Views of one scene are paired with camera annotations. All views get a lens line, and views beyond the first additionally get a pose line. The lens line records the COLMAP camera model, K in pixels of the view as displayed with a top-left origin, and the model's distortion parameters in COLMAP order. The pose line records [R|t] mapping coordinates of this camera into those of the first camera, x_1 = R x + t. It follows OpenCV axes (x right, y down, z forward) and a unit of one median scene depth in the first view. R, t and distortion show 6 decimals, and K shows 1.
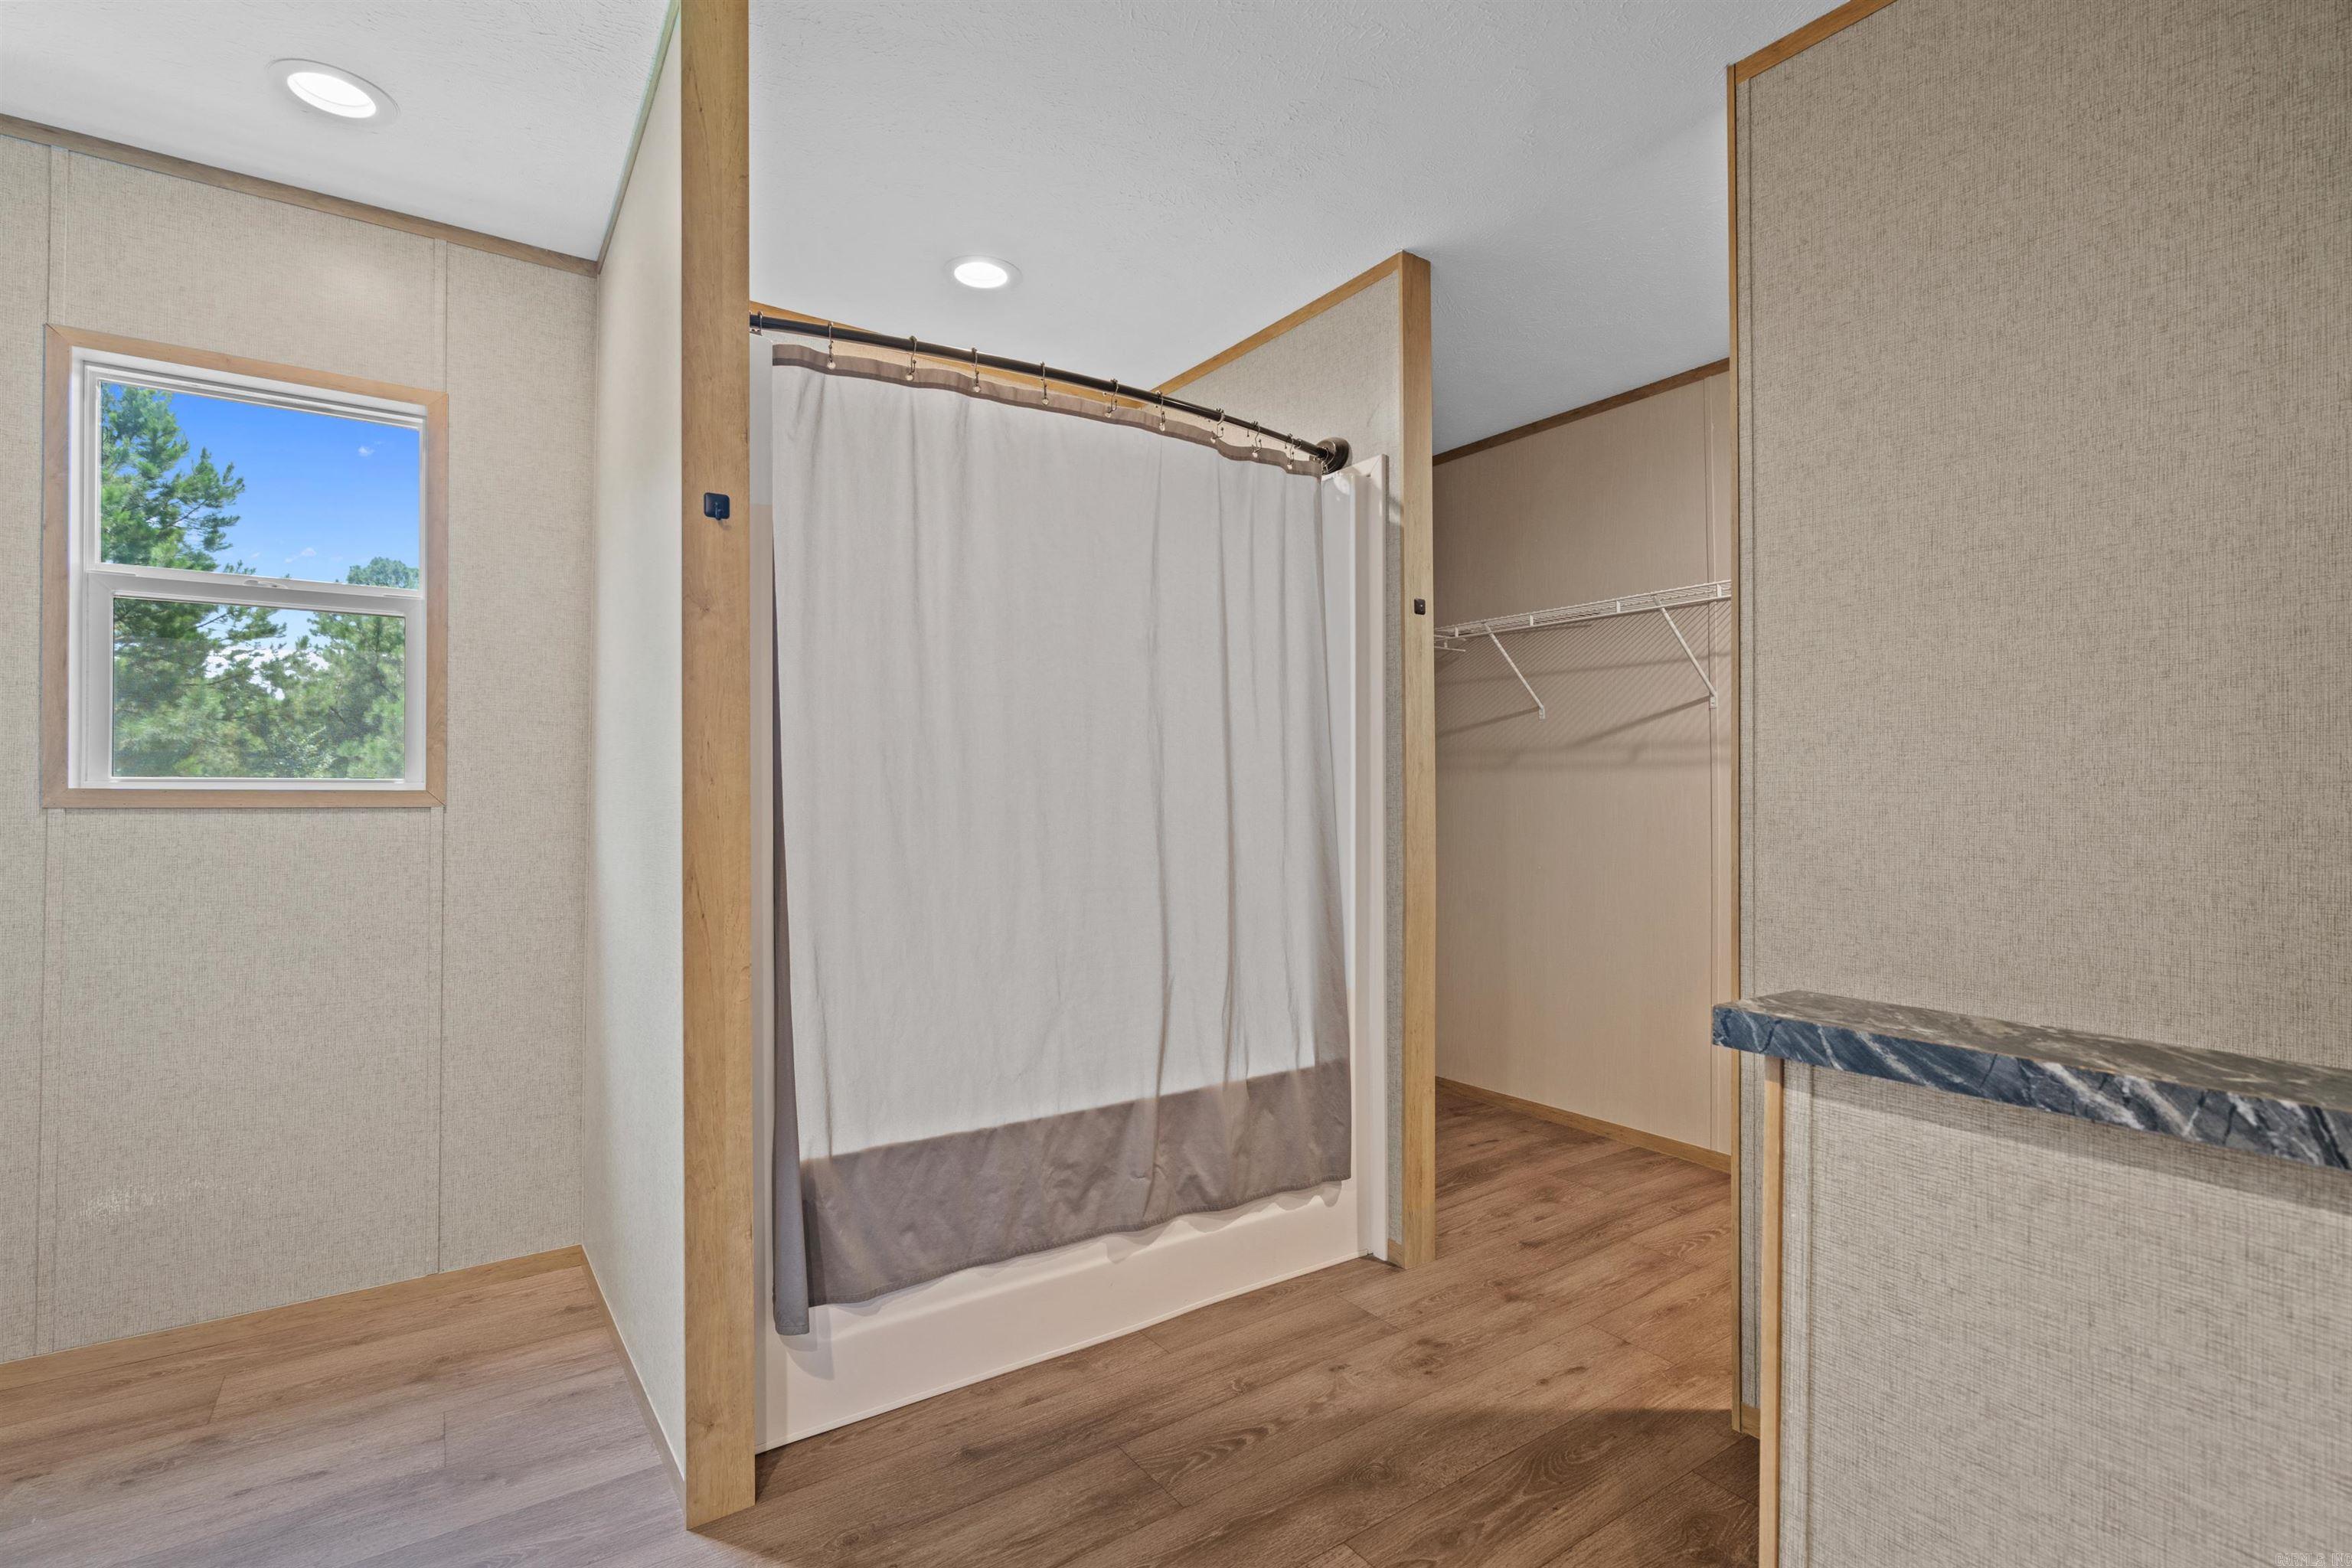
lens RADIAL K [[1077.7, 0, 1159.8], [0, 1077.7, 796.8], [0, 0, 1]] dist [-0.000263, 0.000410]
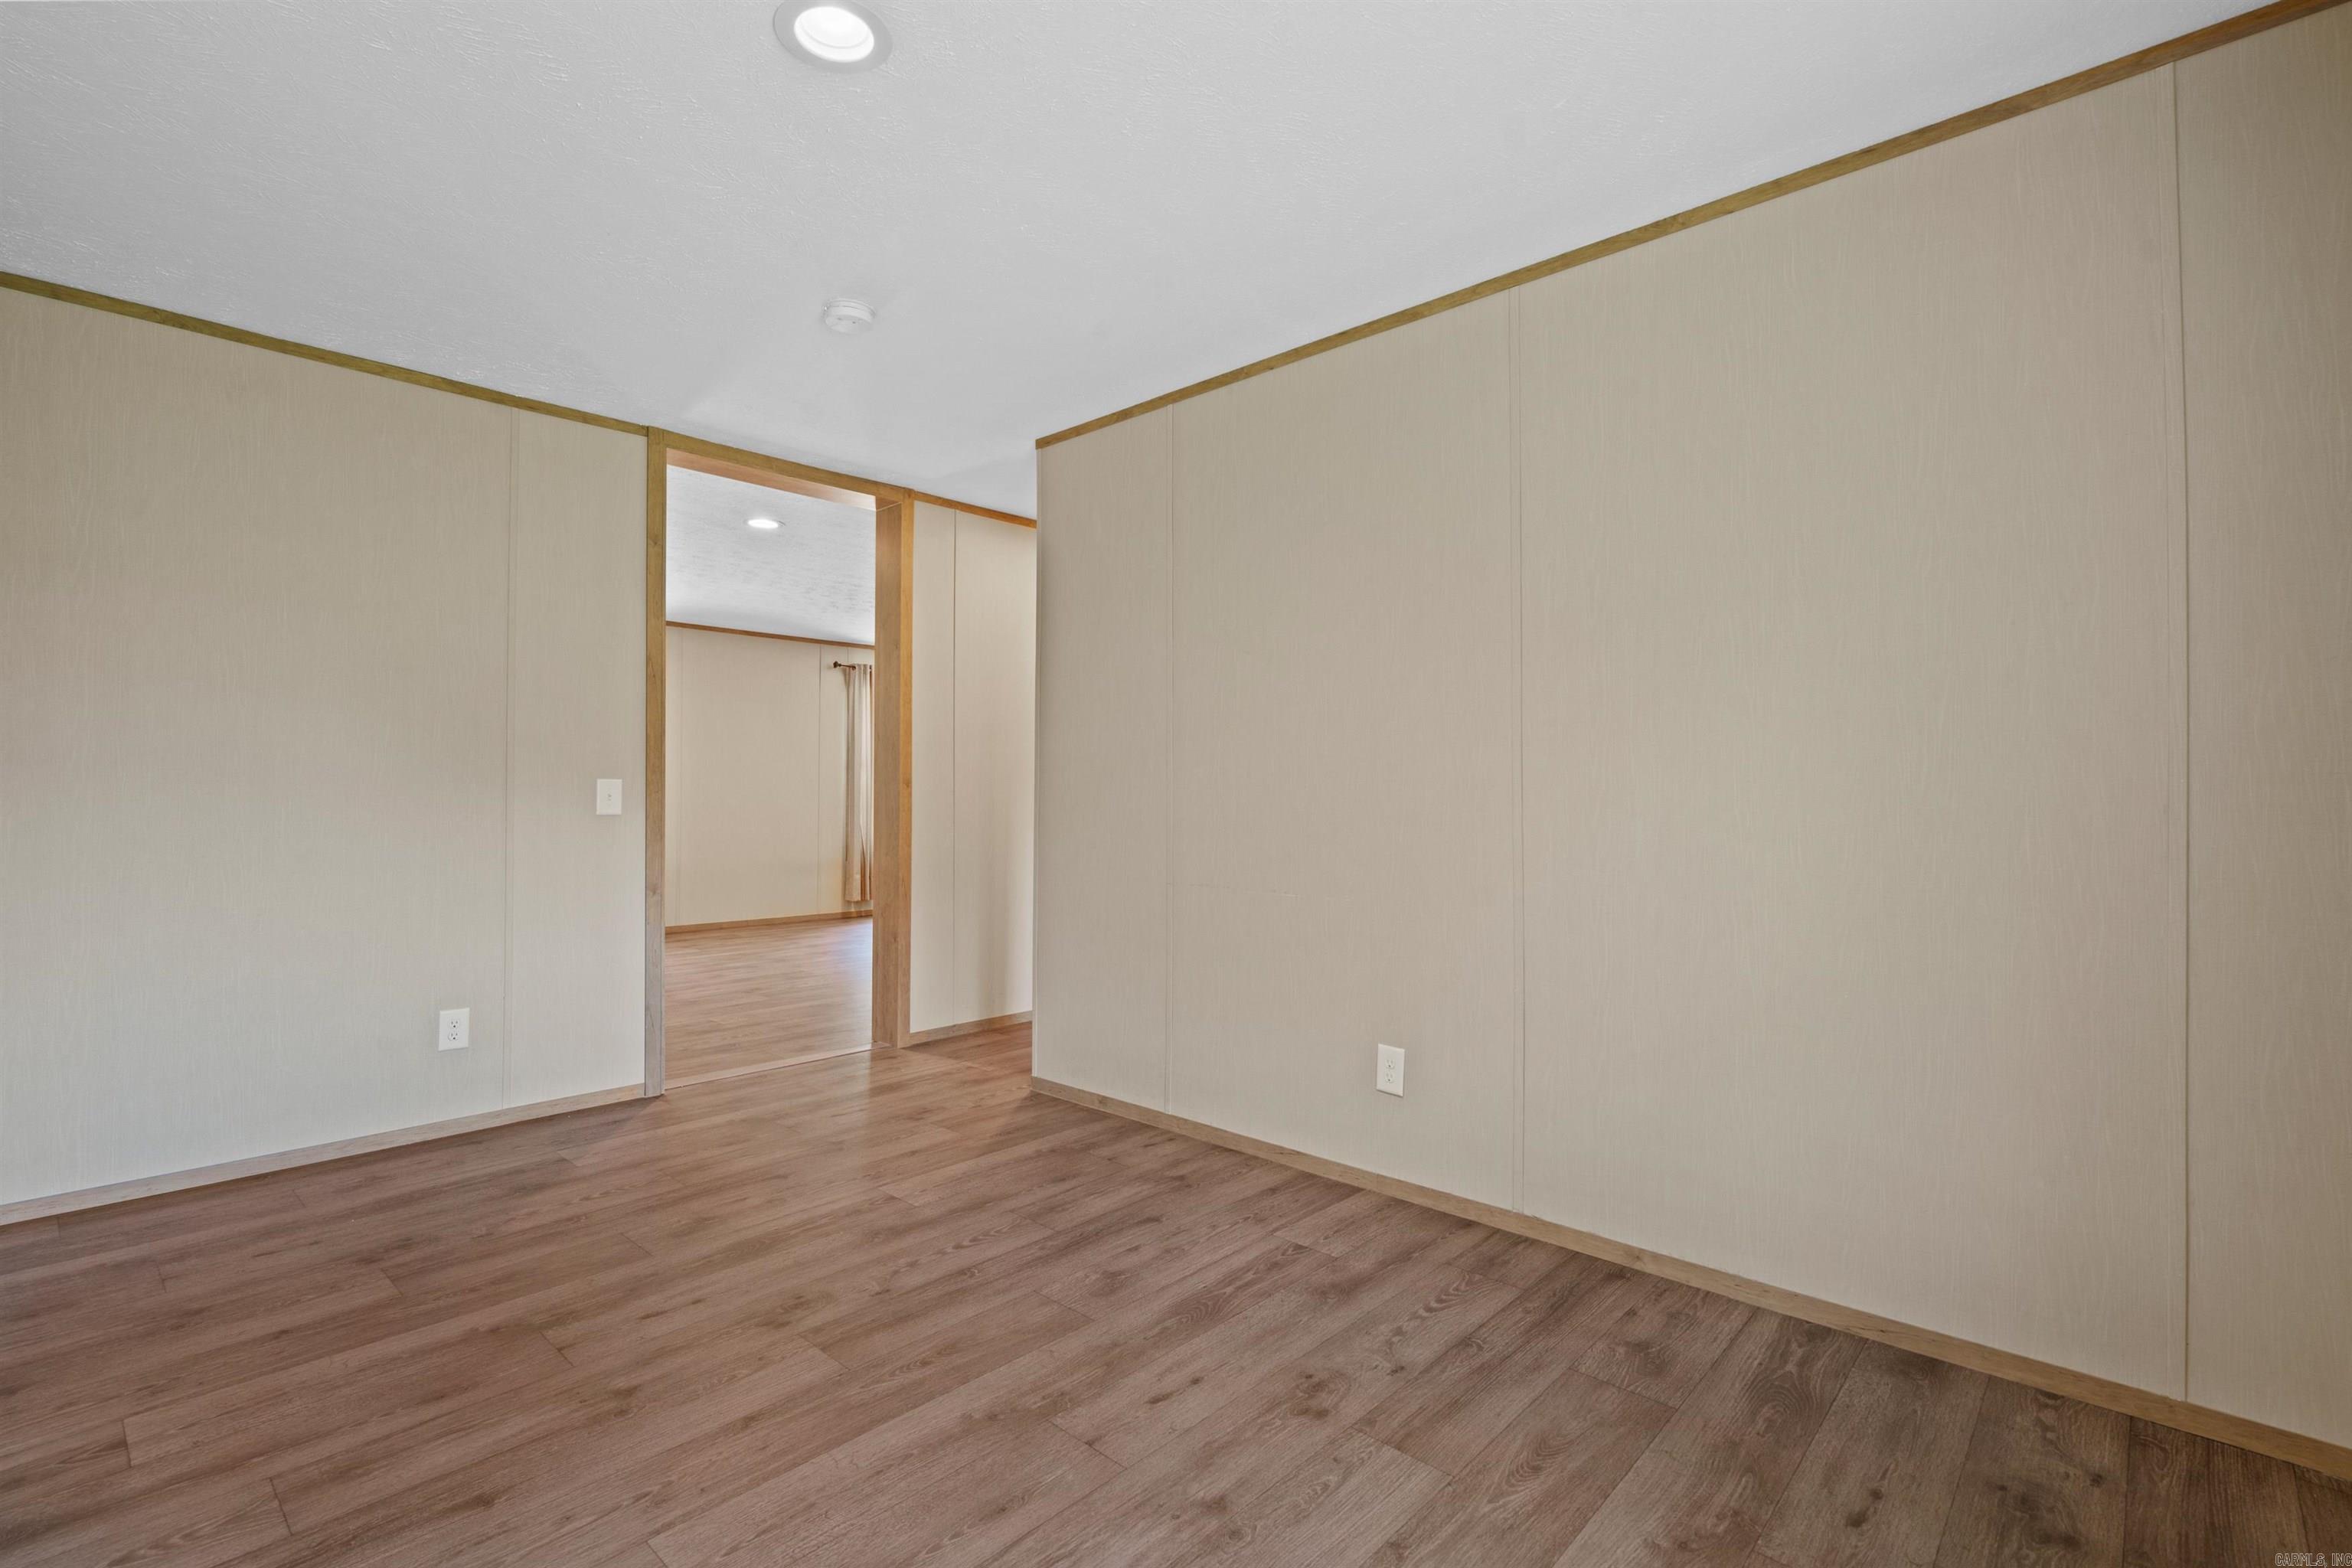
lens RADIAL K [[1077.7, 0, 1158.2], [0, 1077.7, 780.5], [0, 0, 1]] dist [-0.000263, 0.000410]
pose [[-0.978523, -0.000762, -0.206137, 0.509682], [0.002594, 0.999868, -0.016010, 0.002505], [0.206122, -0.016201, -0.978392, 1.869729]]
